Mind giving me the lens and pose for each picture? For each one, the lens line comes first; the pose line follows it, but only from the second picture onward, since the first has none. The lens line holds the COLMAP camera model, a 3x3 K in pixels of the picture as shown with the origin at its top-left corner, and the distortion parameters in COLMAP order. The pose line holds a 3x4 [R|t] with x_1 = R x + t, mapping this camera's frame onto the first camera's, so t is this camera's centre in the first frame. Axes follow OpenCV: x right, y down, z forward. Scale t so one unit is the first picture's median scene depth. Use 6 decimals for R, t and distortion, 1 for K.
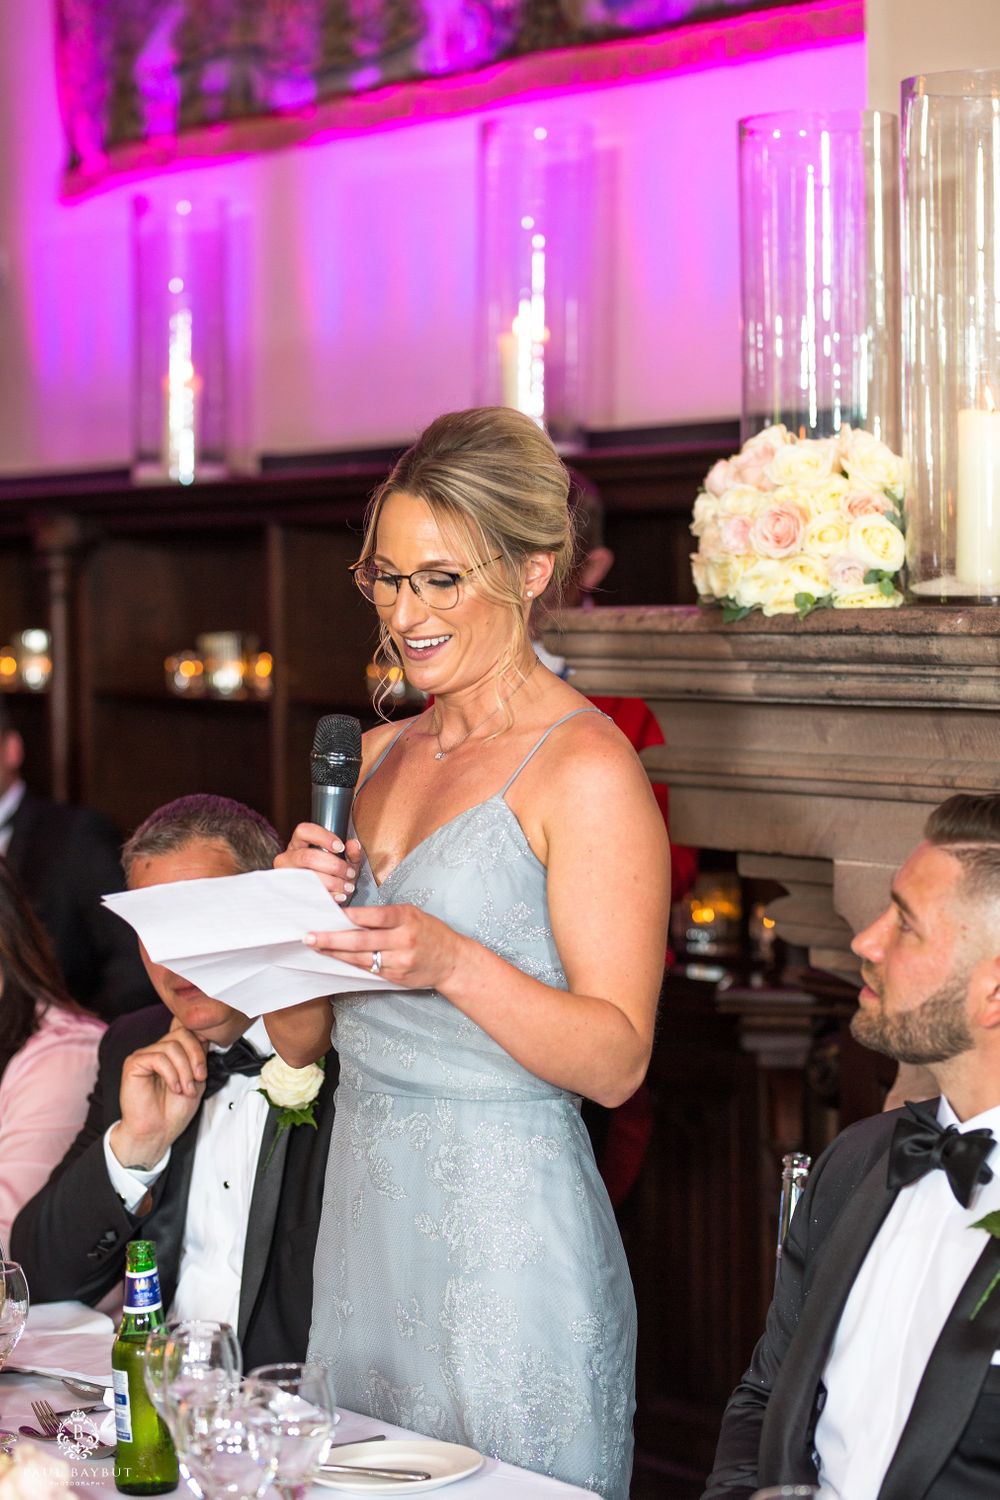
lens RADIAL K [[3528.5, 0, 602.0], [0, 3528.5, 766.2], [0, 0, 1]] dist [-0.018993, 0.000000]
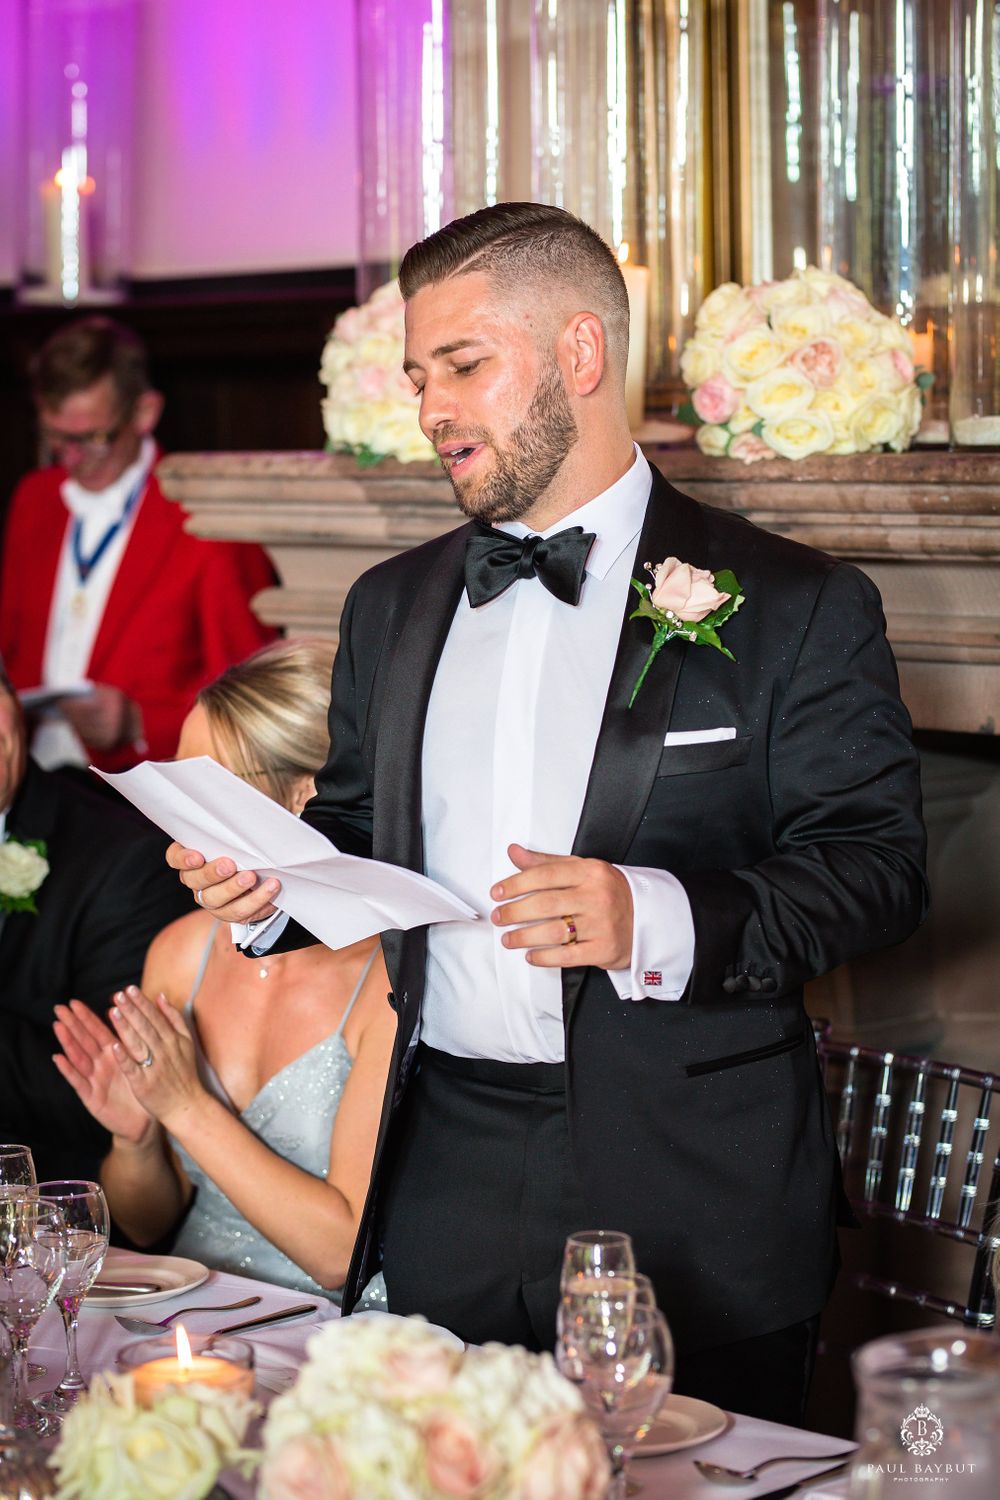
lens RADIAL K [[3528.5, 0, 503.6], [0, 3528.5, 746.8], [0, 0, 1]] dist [-0.018993, 0.000000]
pose [[0.988807, -0.009448, 0.148903, -0.078653], [0.004082, 0.999333, 0.036301, 0.003589], [-0.149147, -0.035287, 0.988185, -0.028218]]
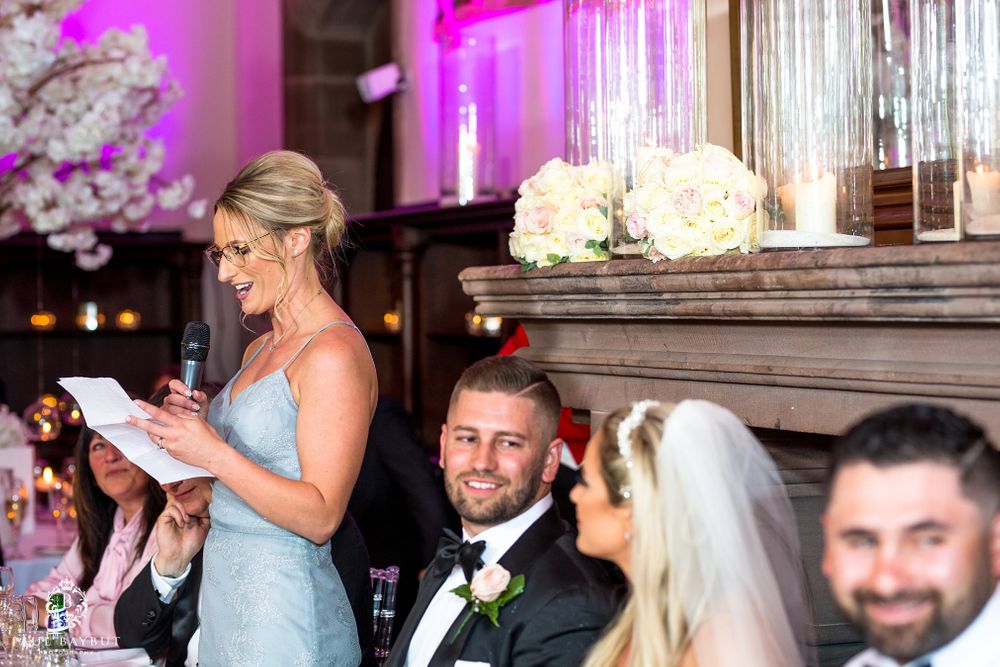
lens RADIAL K [[2352.4, 0, 499.5], [0, 2352.4, 328.6], [0, 0, 1]] dist [-0.018993, 0.000000]
pose [[0.965582, -0.003436, -0.260075, 0.327940], [-0.005608, 0.999405, -0.034025, 0.026303], [0.260037, 0.034312, 0.964989, -0.112930]]
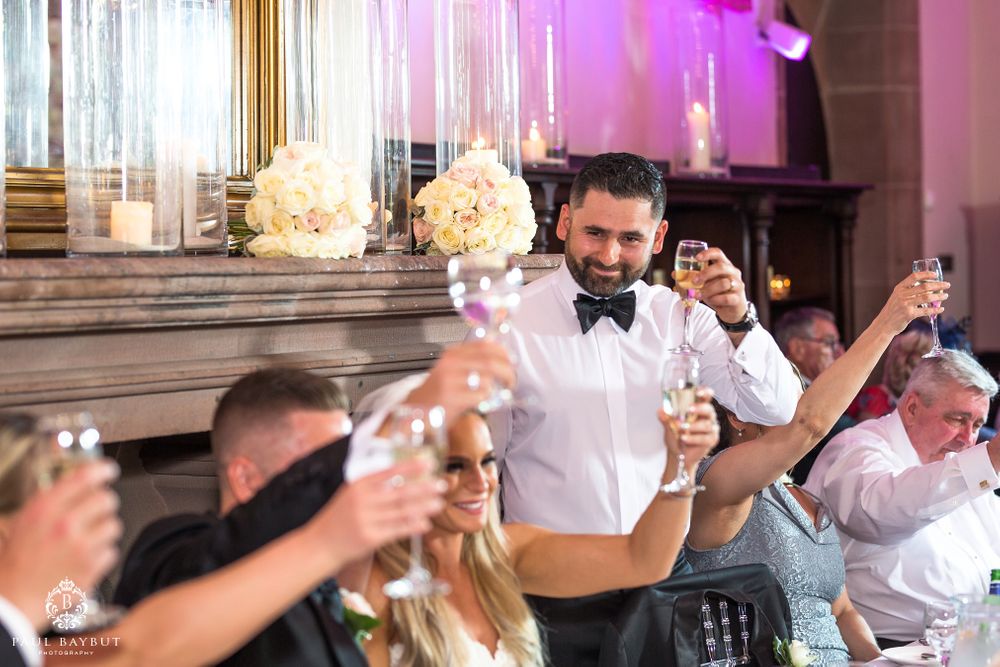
lens RADIAL K [[2352.4, 0, 517.4], [0, 2352.4, 303.8], [0, 0, 1]] dist [-0.018993, 0.000000]
pose [[-0.426970, -0.001367, 0.904265, -0.661642], [0.063808, 0.997461, 0.031636, -0.035851], [-0.902012, 0.071207, -0.425799, 1.019198]]
